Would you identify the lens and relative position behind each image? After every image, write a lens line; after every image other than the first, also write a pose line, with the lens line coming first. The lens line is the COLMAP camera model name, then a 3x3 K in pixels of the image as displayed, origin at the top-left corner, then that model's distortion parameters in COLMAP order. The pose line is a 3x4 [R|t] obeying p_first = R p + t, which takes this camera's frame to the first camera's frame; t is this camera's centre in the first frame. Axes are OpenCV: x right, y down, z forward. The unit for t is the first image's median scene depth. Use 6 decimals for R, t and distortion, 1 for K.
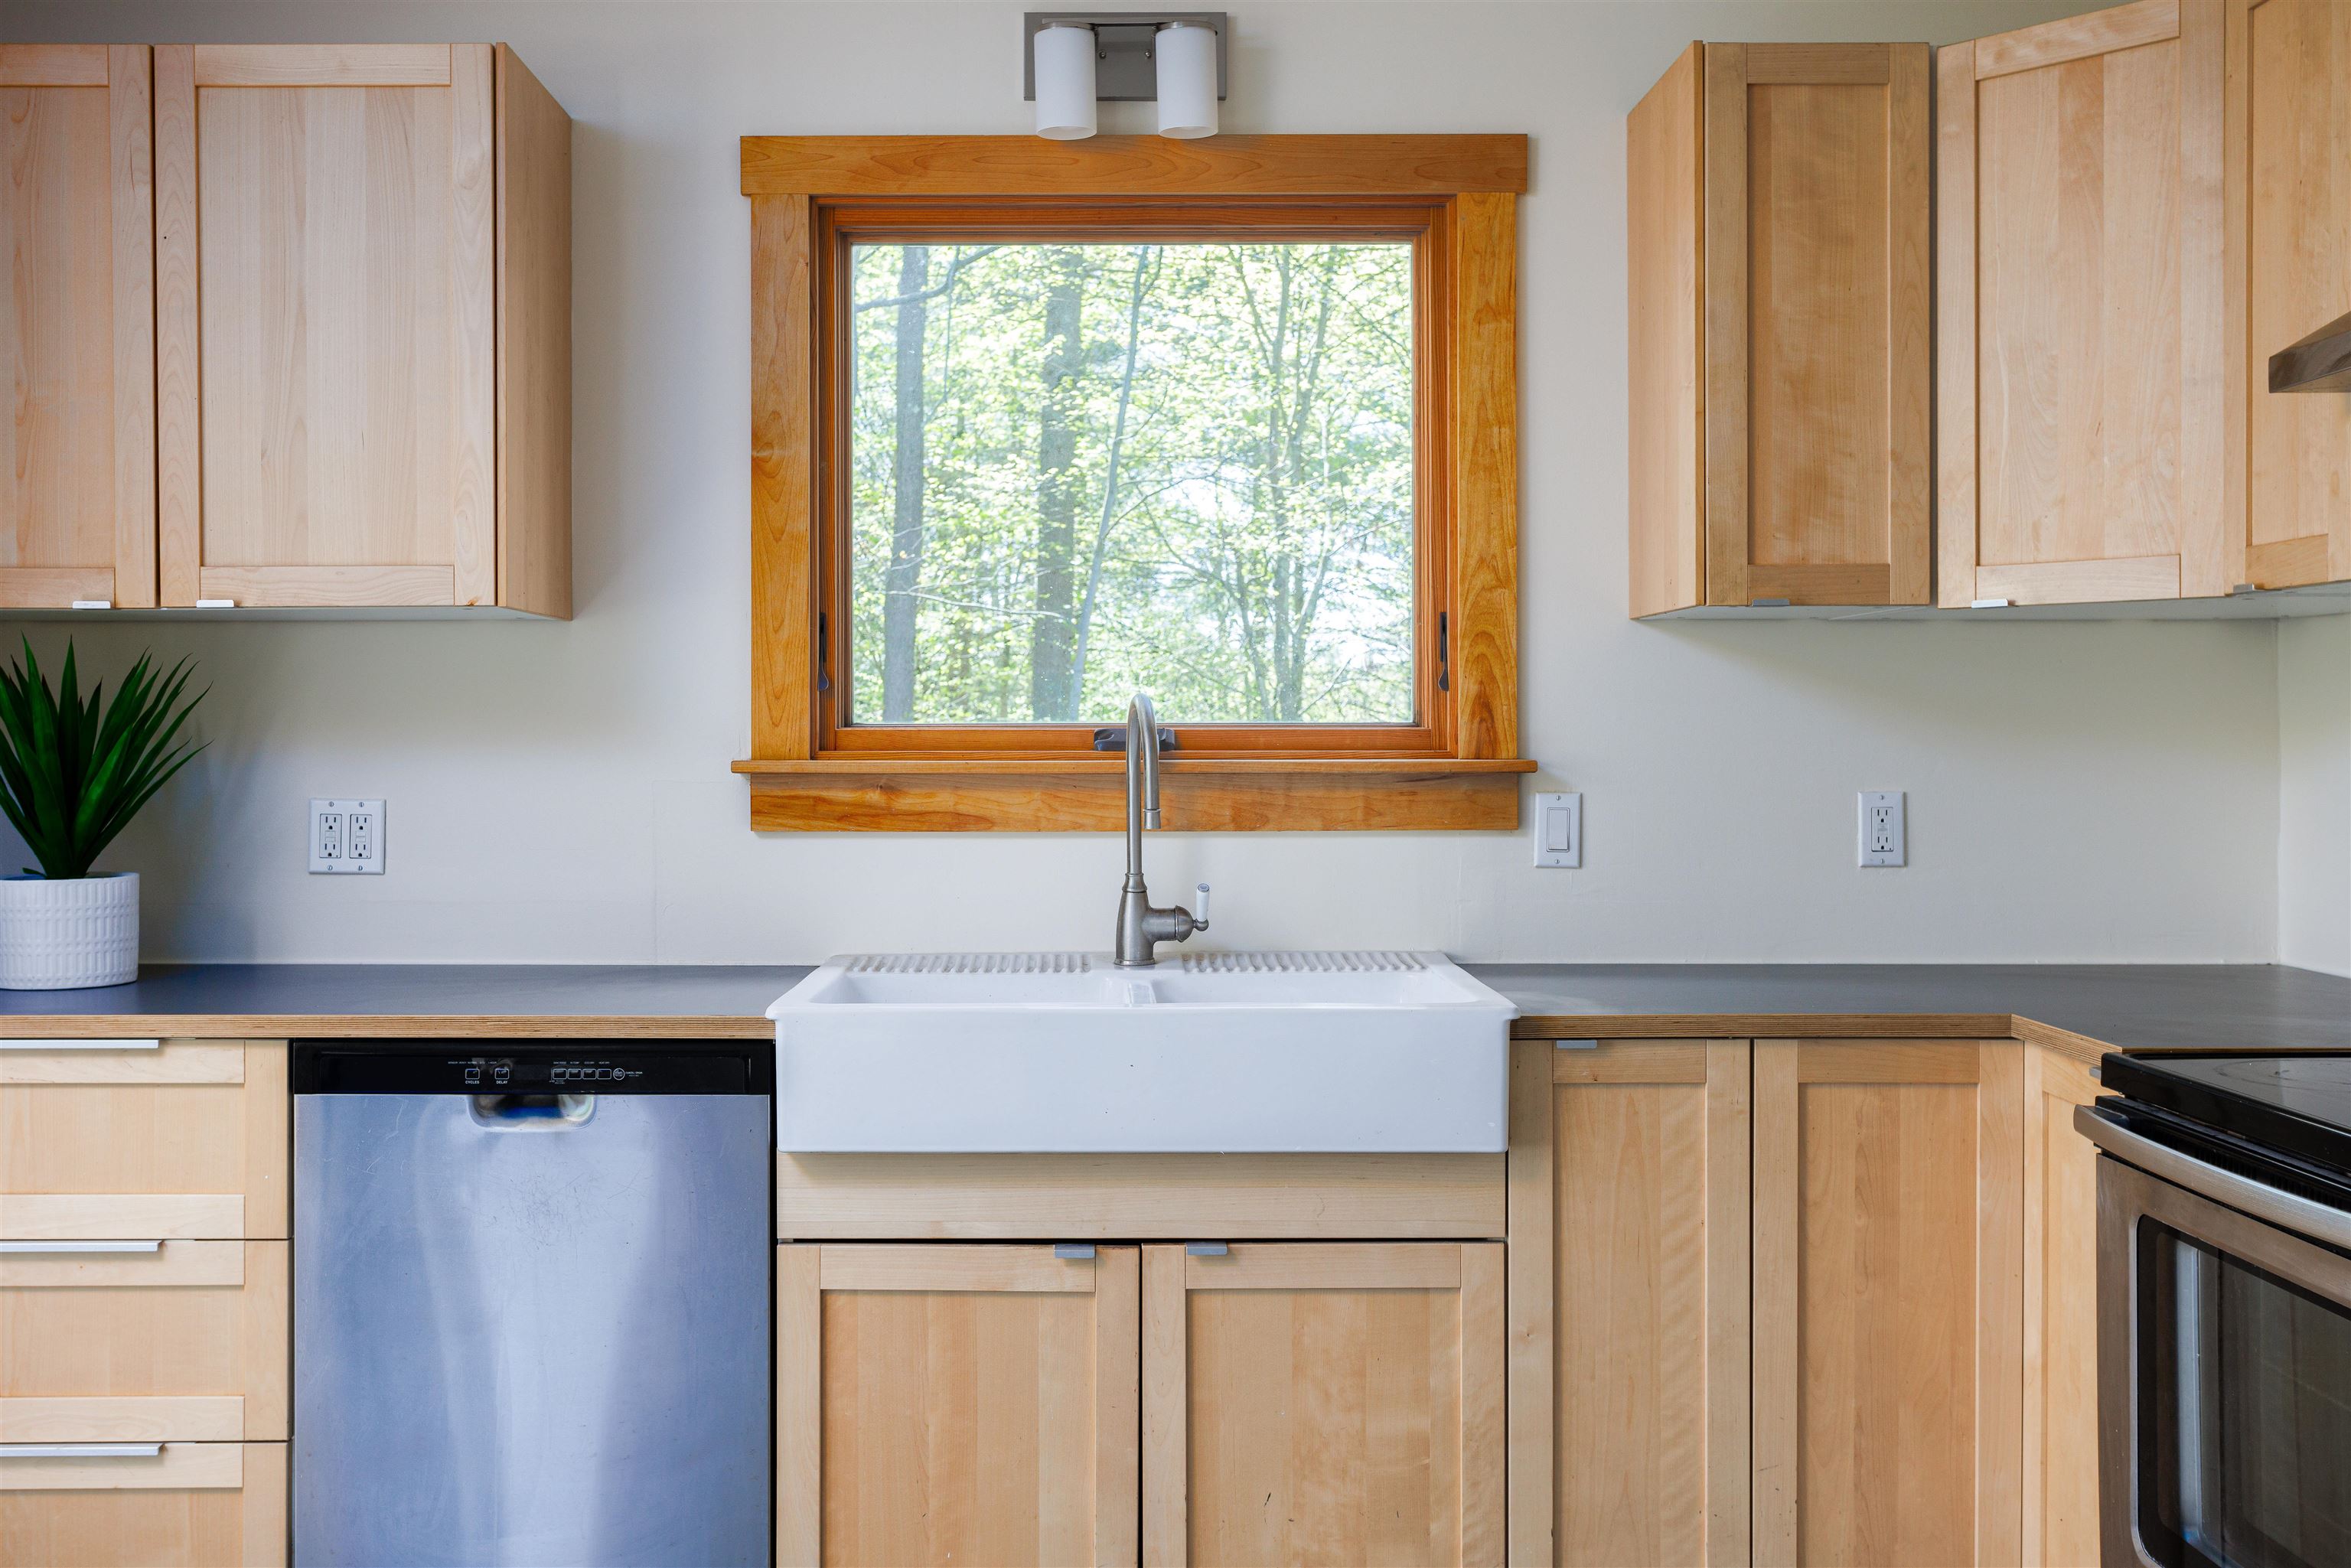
lens RADIAL K [[2425.9, 0, 1072.0], [0, 2425.9, 745.7], [0, 0, 1]] dist [-0.006104, 0.006355]
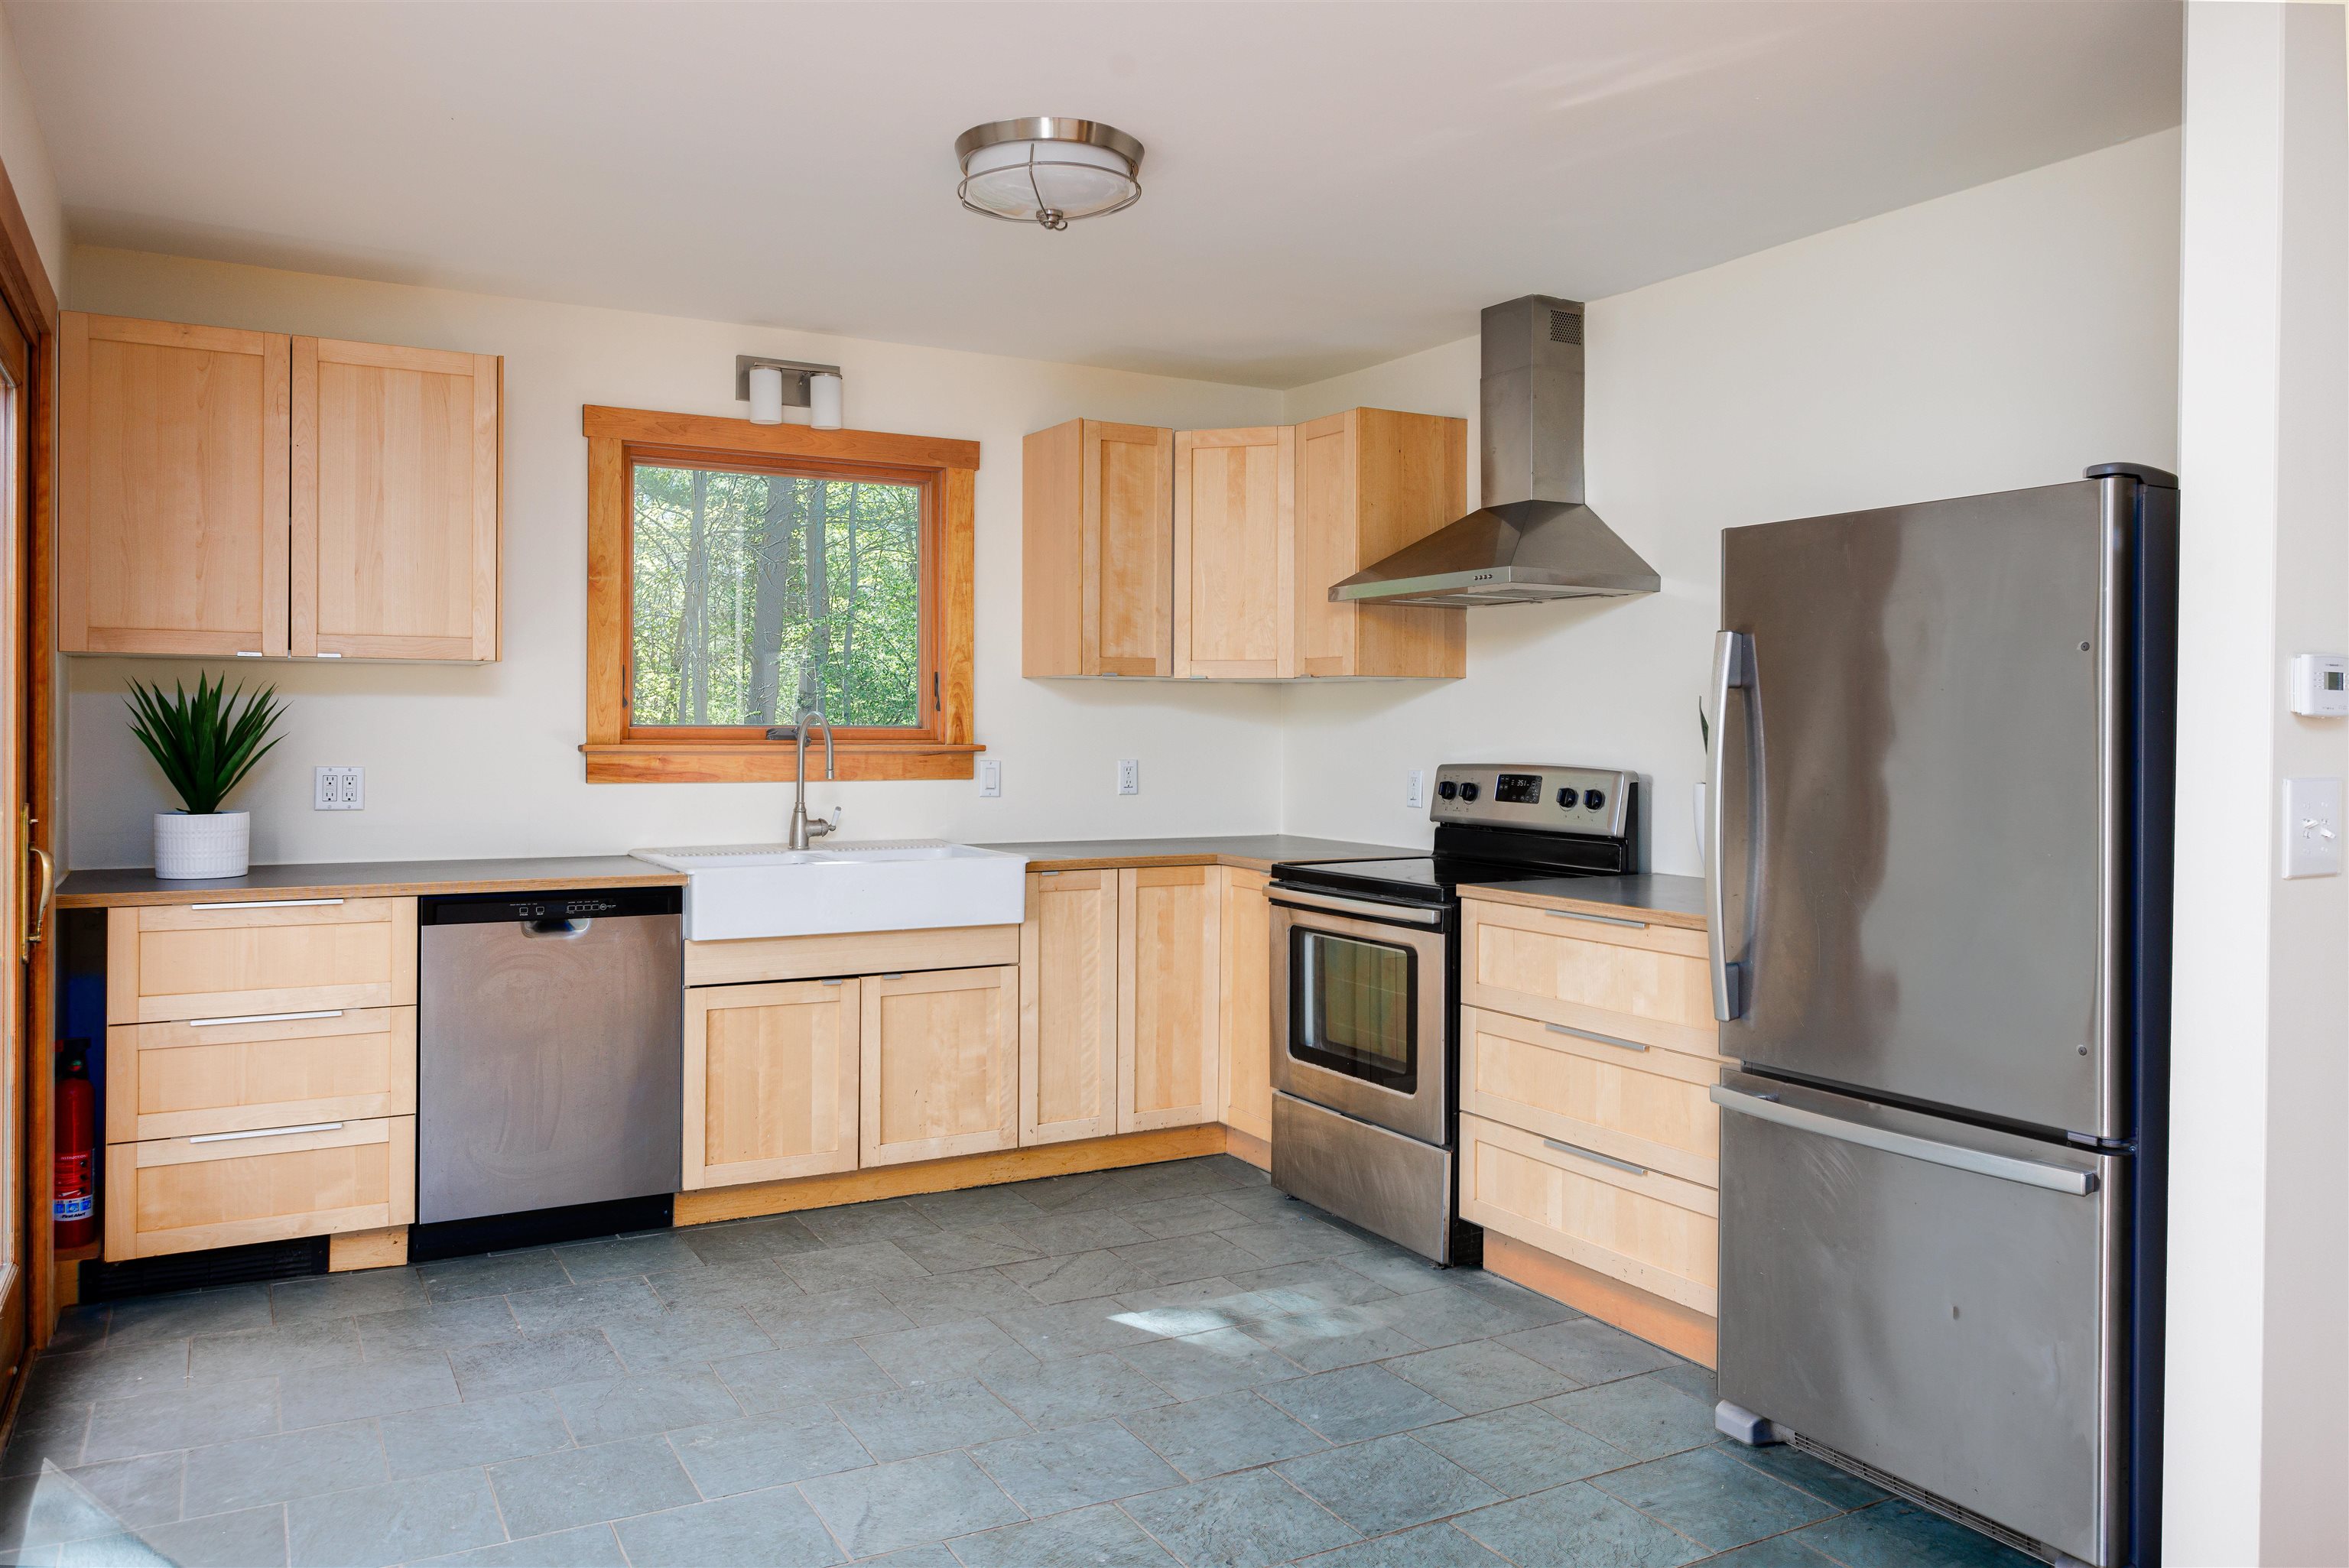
lens RADIAL K [[1681.1, 0, 1170.6], [0, 1681.1, 726.7], [0, 0, 1]] dist [-0.008839, 0.002324]
pose [[0.866933, 0.006654, 0.498380, -0.427800], [-0.005464, 0.999978, -0.003846, -0.005599], [-0.498394, 0.000611, 0.866950, -0.359915]]
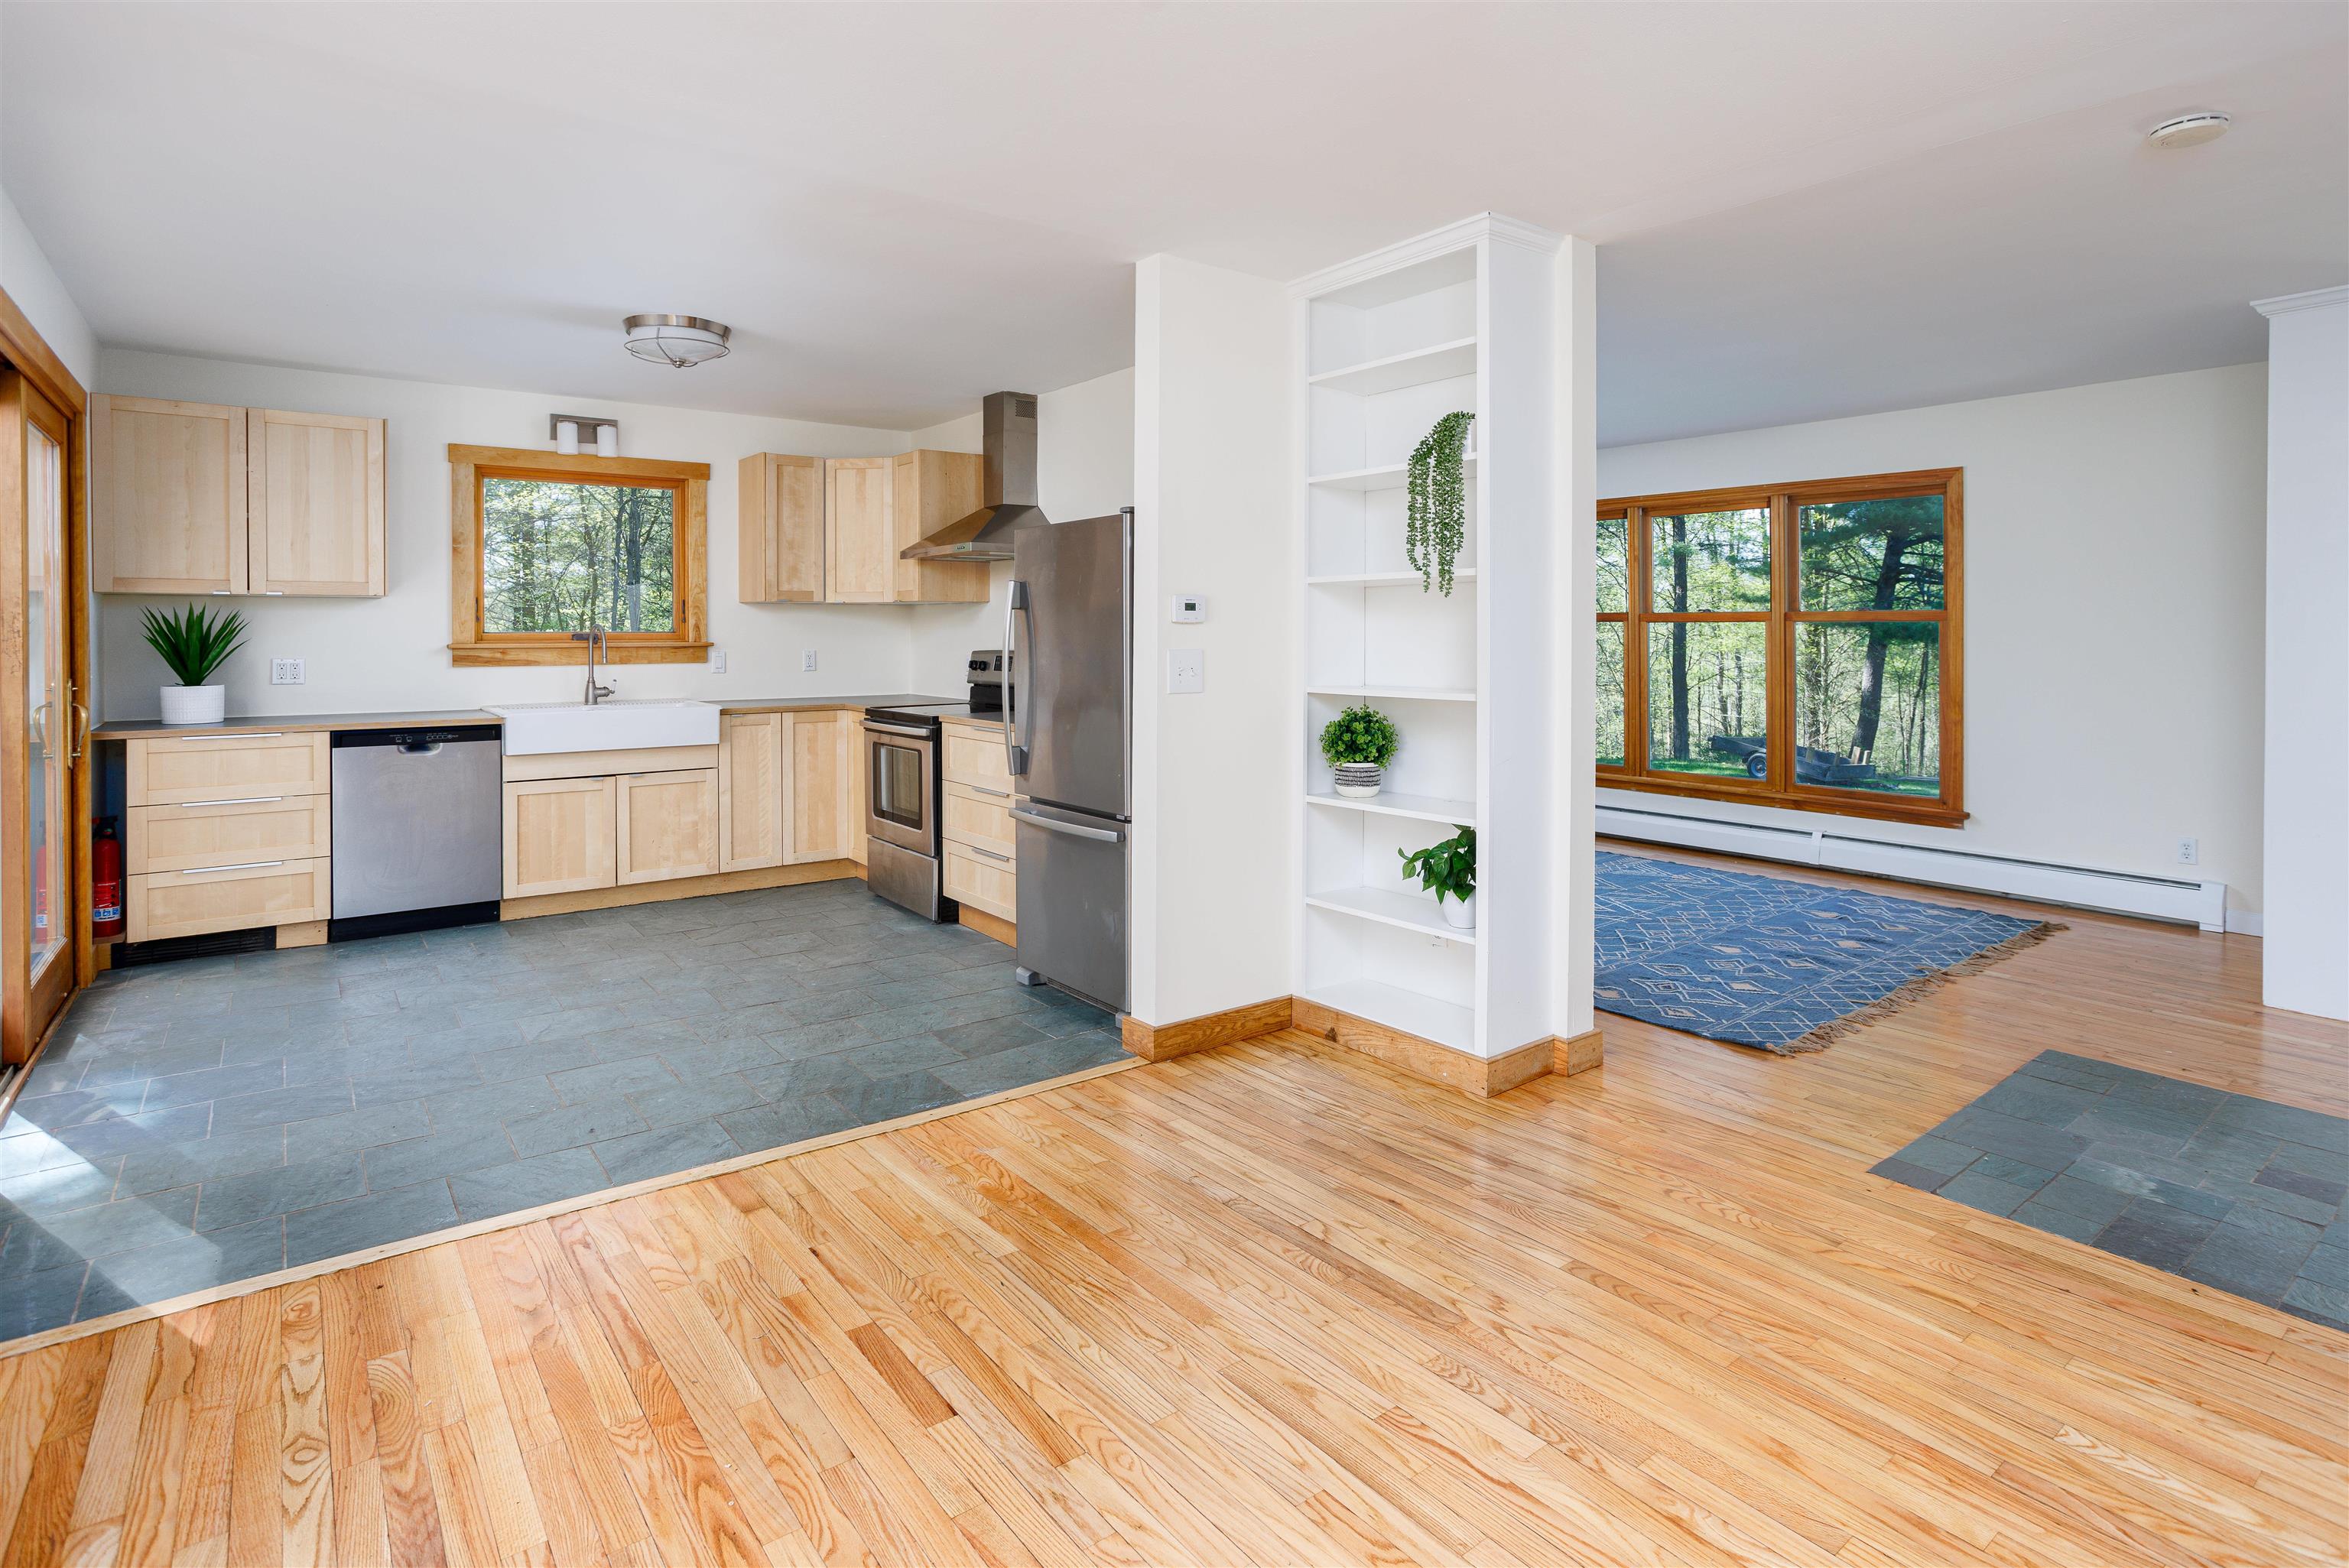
lens RADIAL K [[1190.4, 0, 1204.8], [0, 1190.4, 636.1], [0, 0, 1]] dist [-0.043033, 0.026812]
pose [[0.781612, -0.002478, 0.623760, -0.355083], [0.002524, 0.999996, 0.000810, -0.003194], [-0.623760, 0.000941, 0.781615, -0.868104]]
